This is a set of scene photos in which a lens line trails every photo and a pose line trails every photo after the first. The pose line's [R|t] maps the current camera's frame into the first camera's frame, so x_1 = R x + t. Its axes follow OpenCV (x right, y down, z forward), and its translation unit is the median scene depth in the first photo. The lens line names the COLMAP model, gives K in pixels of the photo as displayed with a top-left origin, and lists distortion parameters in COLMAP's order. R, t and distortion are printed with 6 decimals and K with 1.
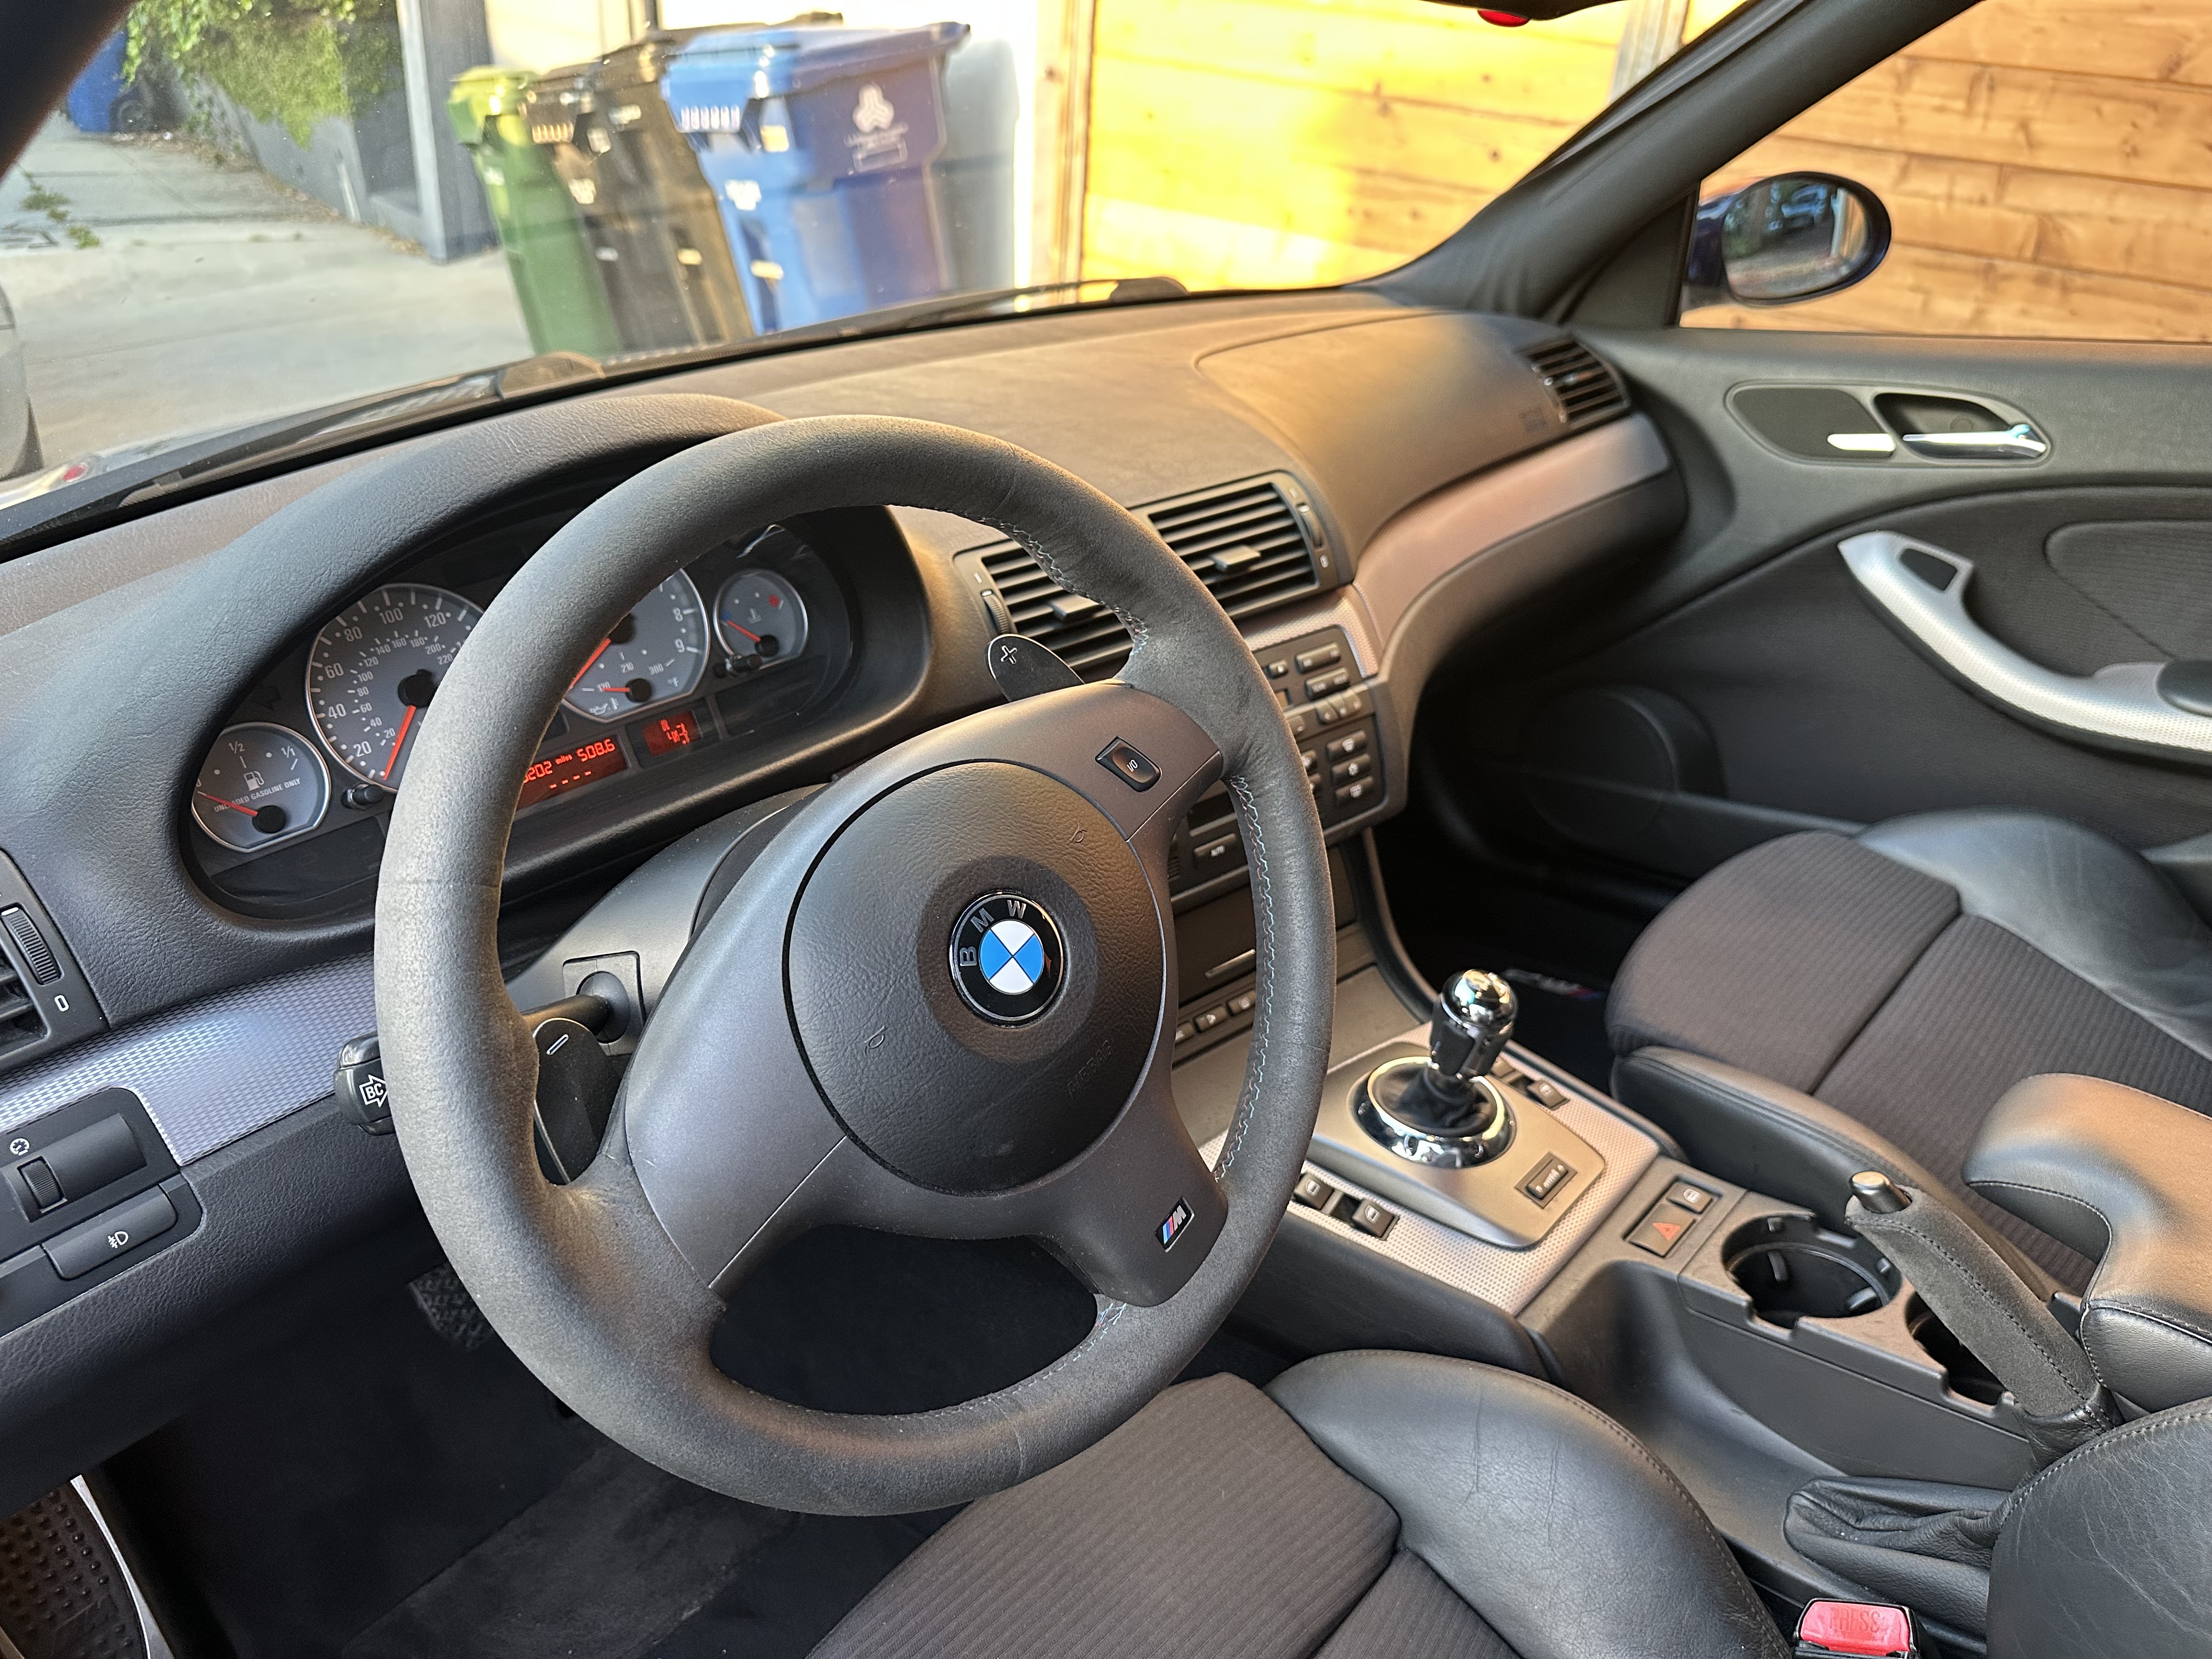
lens RADIAL K [[1597.6, 0, 1130.1], [0, 1597.6, 820.8], [0, 0, 1]] dist [0.055725, -0.077037]
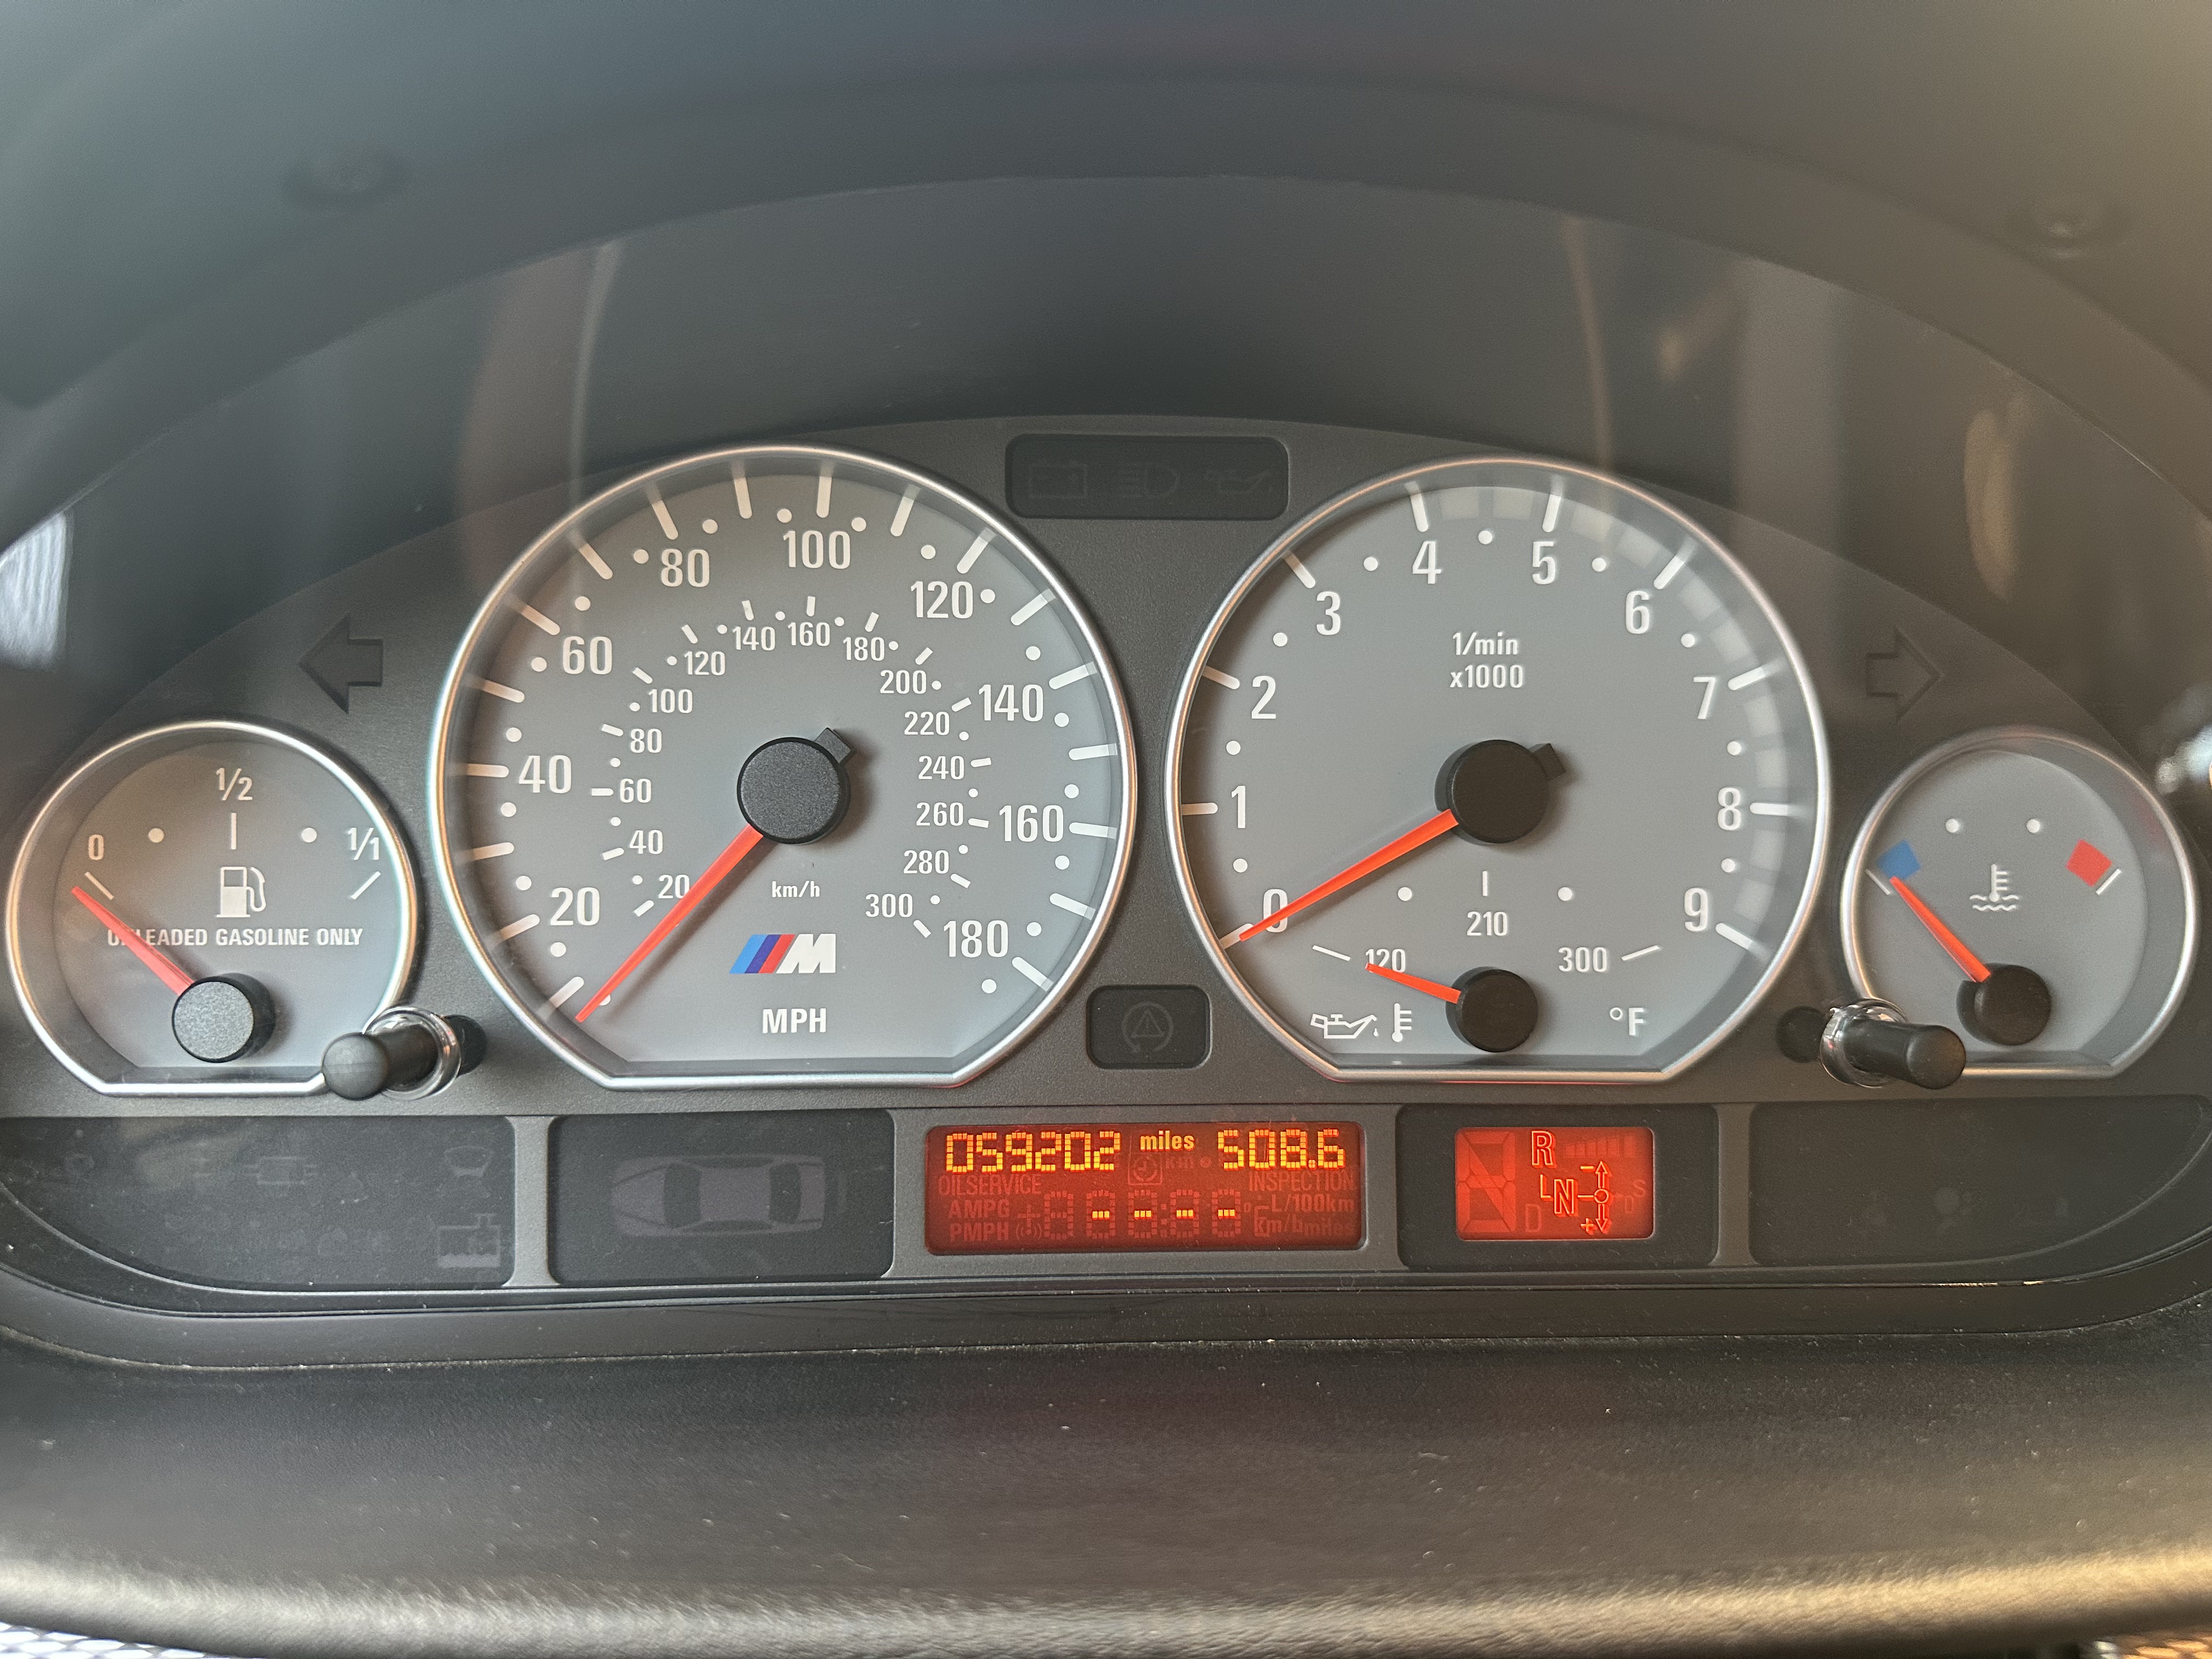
lens RADIAL K [[1654.2, 0, 1047.2], [0, 1654.2, 827.8], [0, 0, 1]] dist [0.007538, 0.002471]
pose [[0.704479, 0.270986, -0.655954, -0.149053], [-0.358994, 0.933340, 0.000028, -0.070496], [0.612236, 0.235464, 0.754800, 0.609102]]
